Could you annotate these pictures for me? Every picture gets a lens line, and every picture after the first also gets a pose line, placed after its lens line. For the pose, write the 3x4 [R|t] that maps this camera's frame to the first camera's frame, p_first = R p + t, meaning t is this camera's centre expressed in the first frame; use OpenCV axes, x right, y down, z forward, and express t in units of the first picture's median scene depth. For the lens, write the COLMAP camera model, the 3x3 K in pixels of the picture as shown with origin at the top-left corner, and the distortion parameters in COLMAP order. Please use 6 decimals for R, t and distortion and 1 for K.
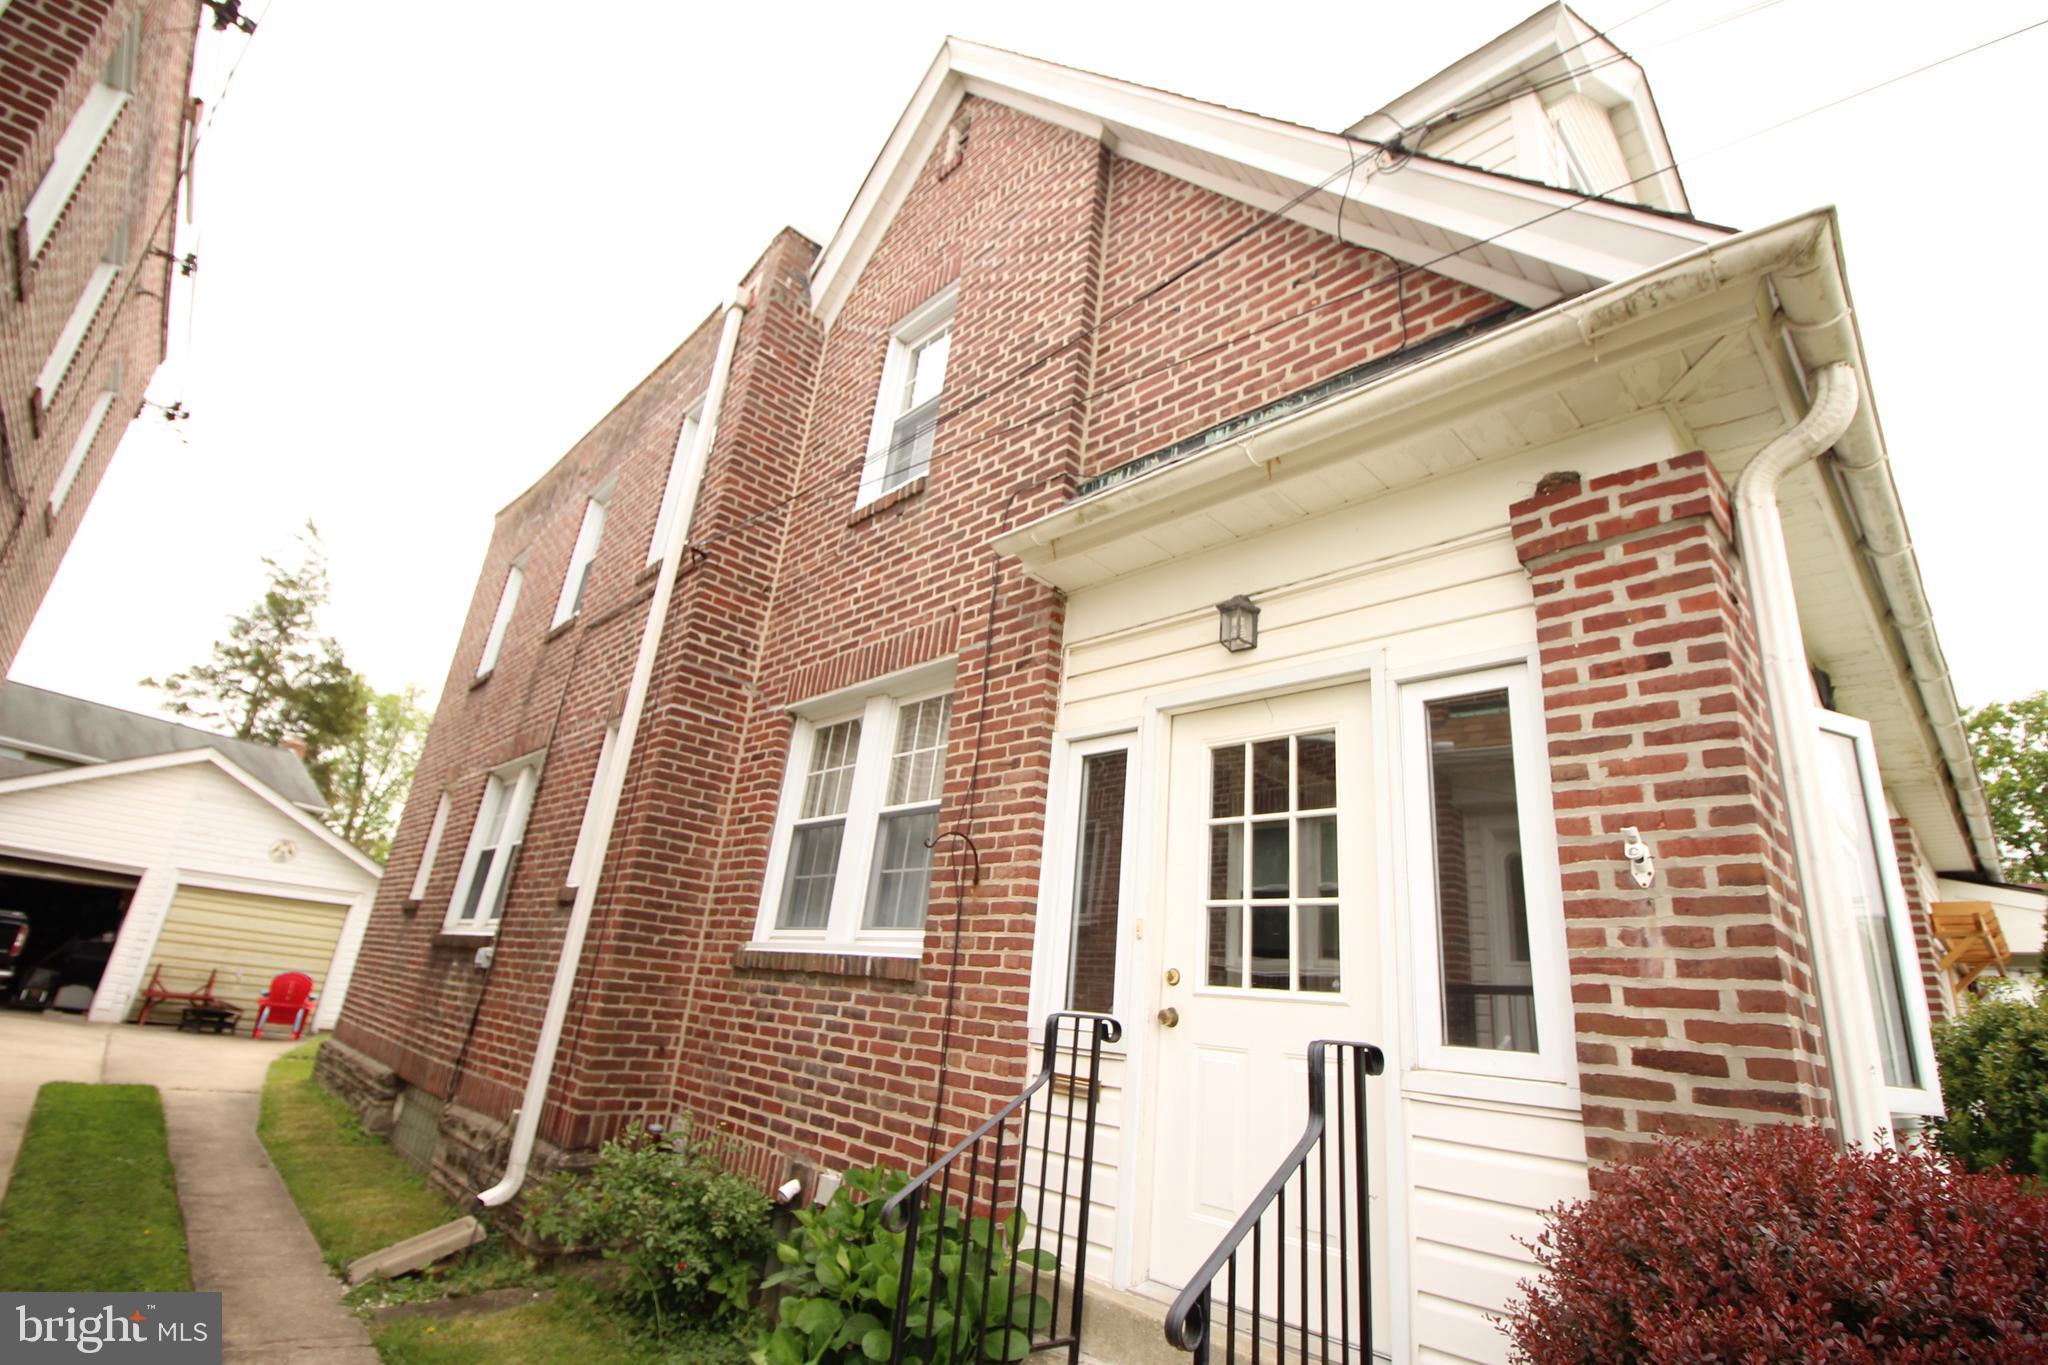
lens RADIAL K [[950.1, 0, 1023.5], [0, 950.1, 671.7], [0, 0, 1]] dist [-0.005056, -0.007577]
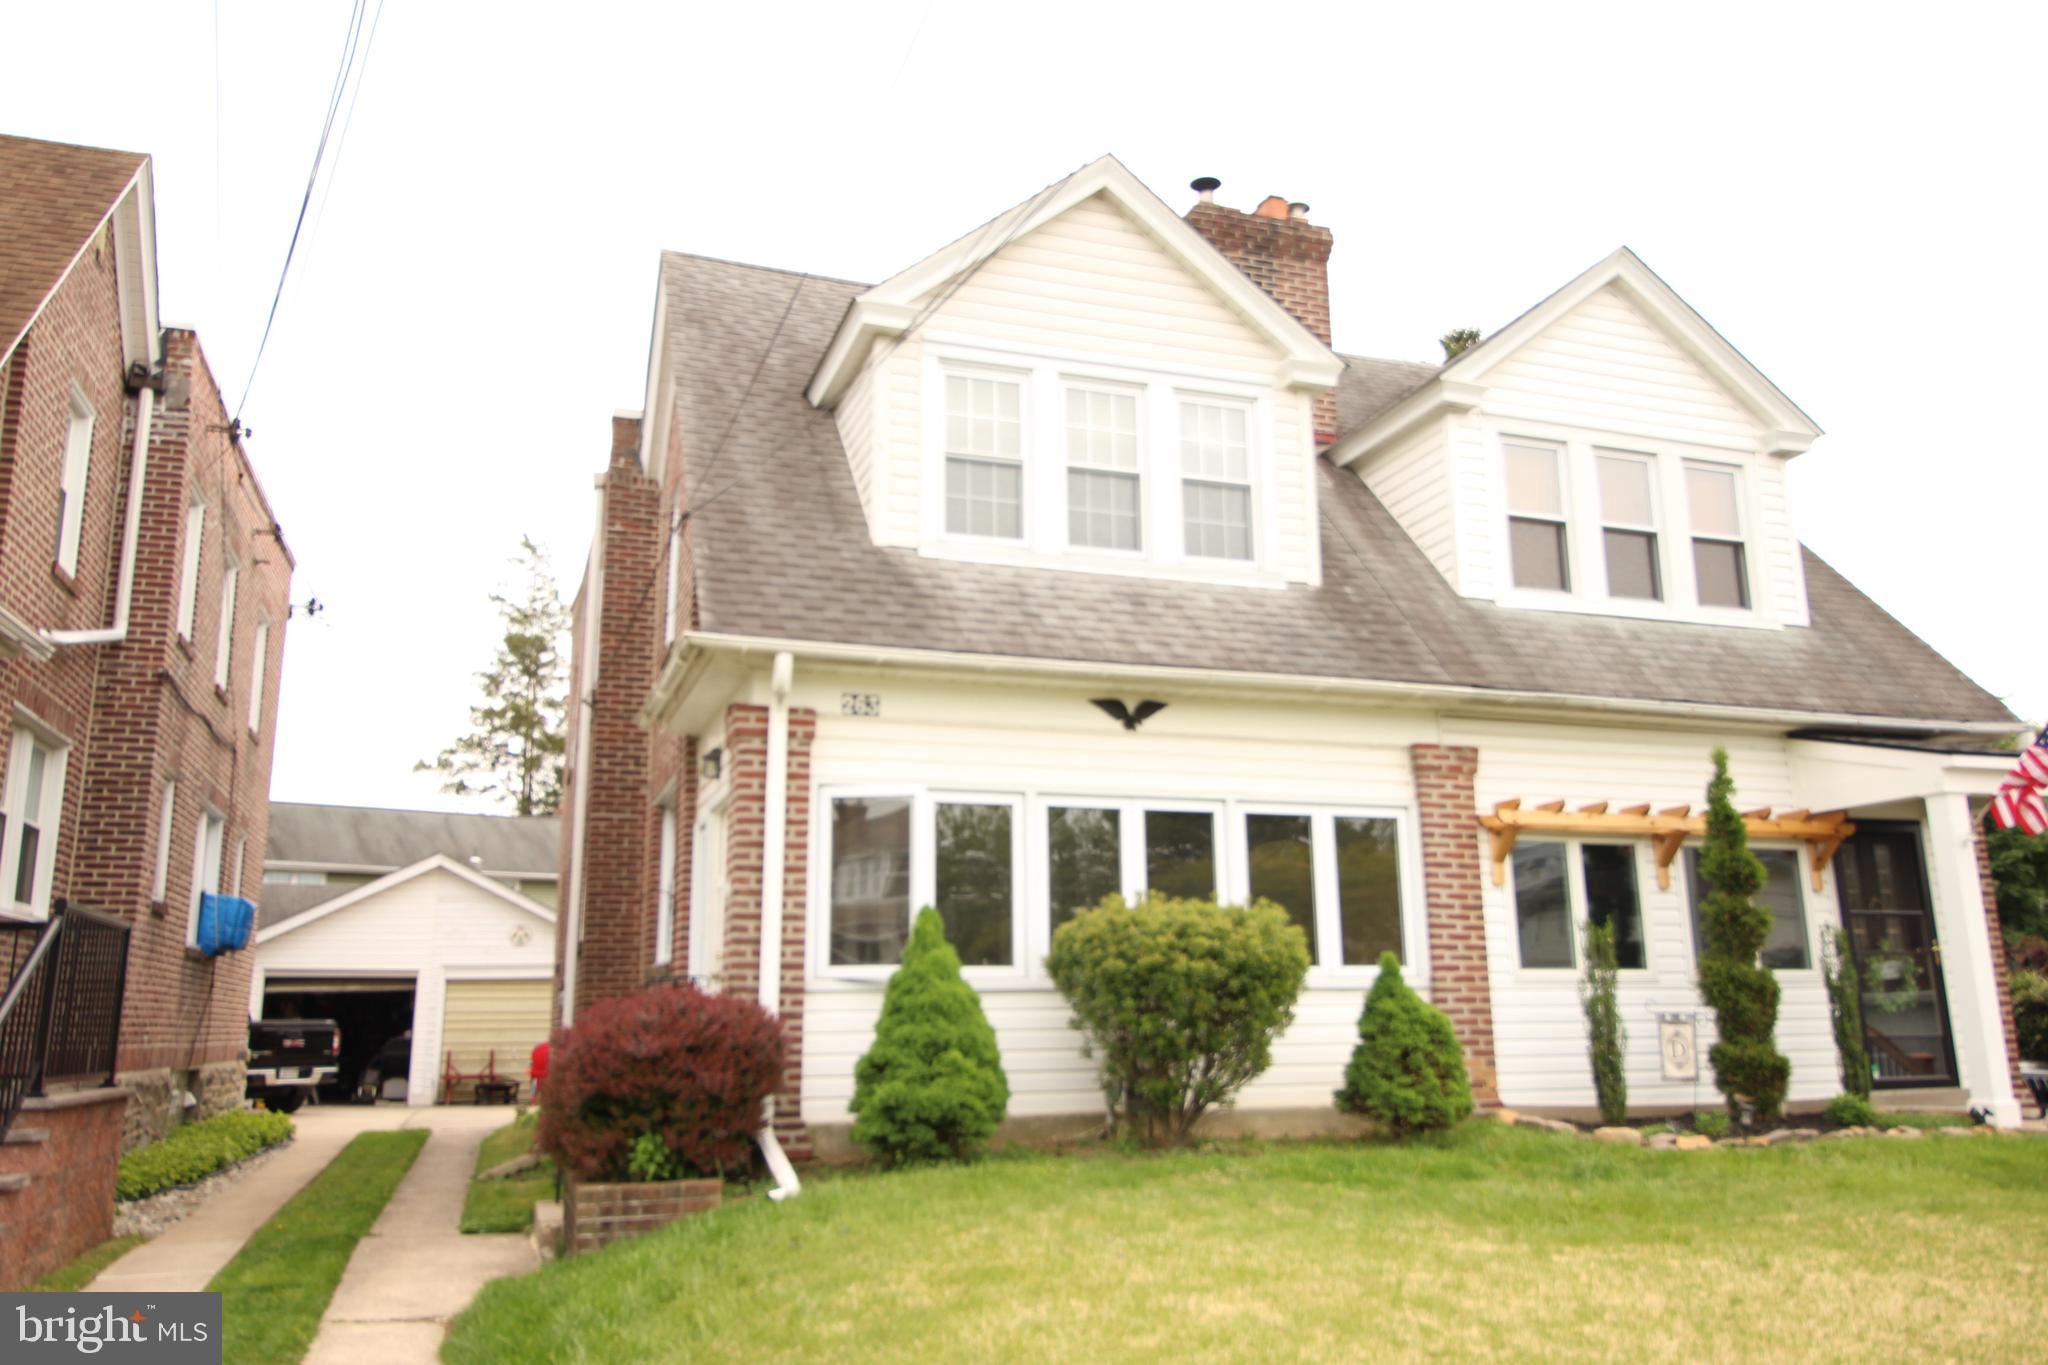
lens RADIAL K [[1542.5, 0, 1019.4], [0, 1542.5, 673.8], [0, 0, 1]] dist [0.013296, 0.015404]
pose [[0.899637, -0.201429, -0.387401, 1.070563], [0.241097, 0.968877, 0.056119, -0.135095], [0.364040, -0.143888, 0.920202, -0.823798]]
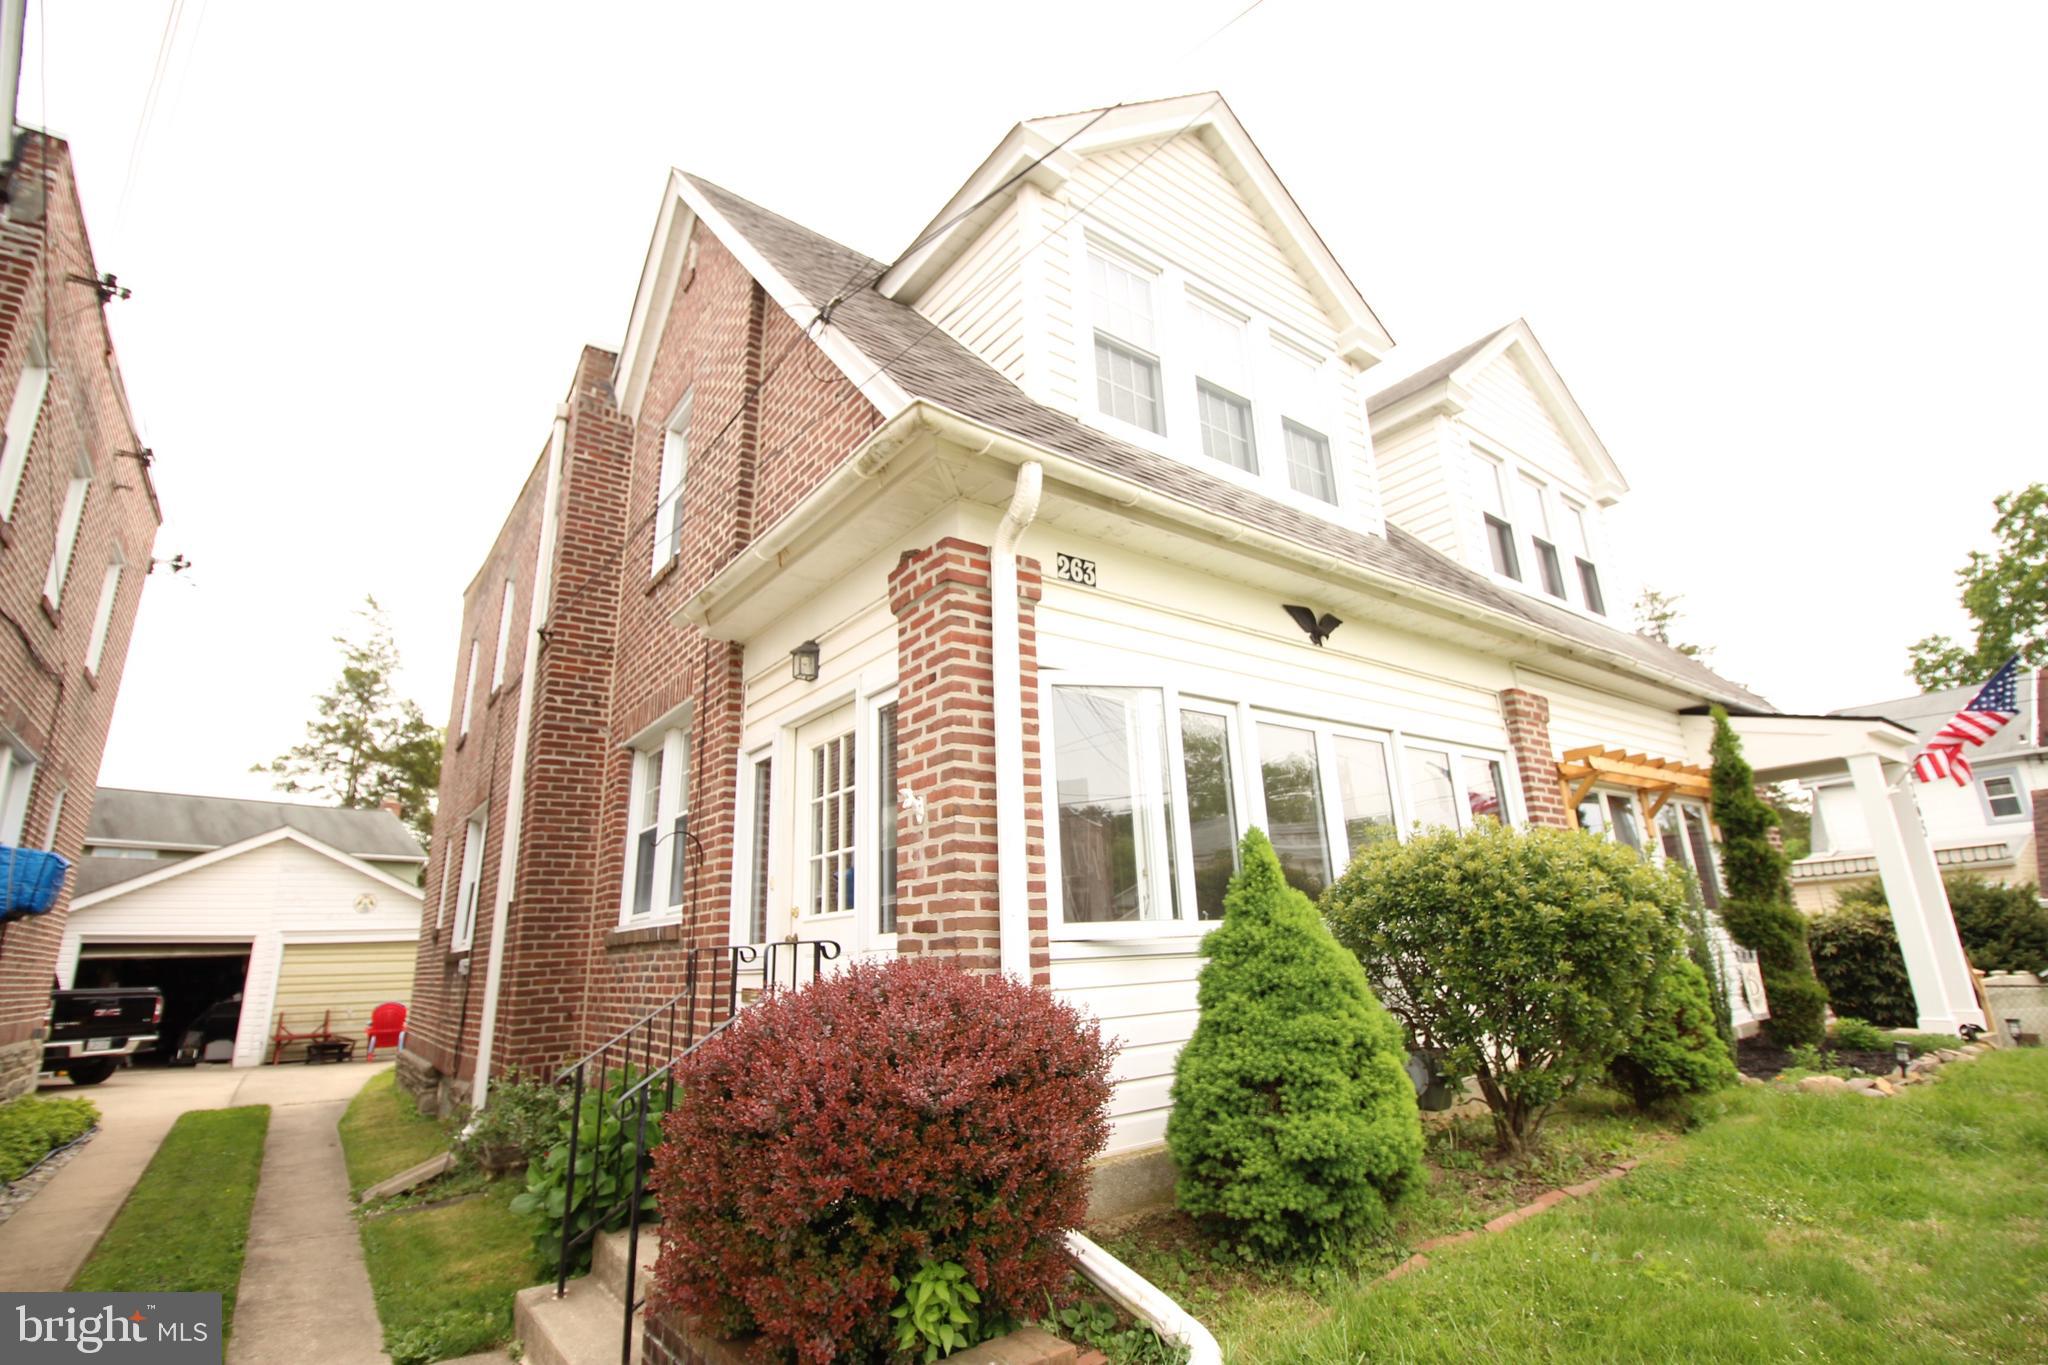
lens RADIAL K [[950.1, 0, 1026.1], [0, 950.1, 666.6], [0, 0, 1]] dist [-0.005056, -0.007577]
pose [[0.983119, -0.167517, -0.073589, 0.358398], [0.171223, 0.984097, 0.047285, -0.029844], [0.064498, -0.059087, 0.996167, -0.212996]]
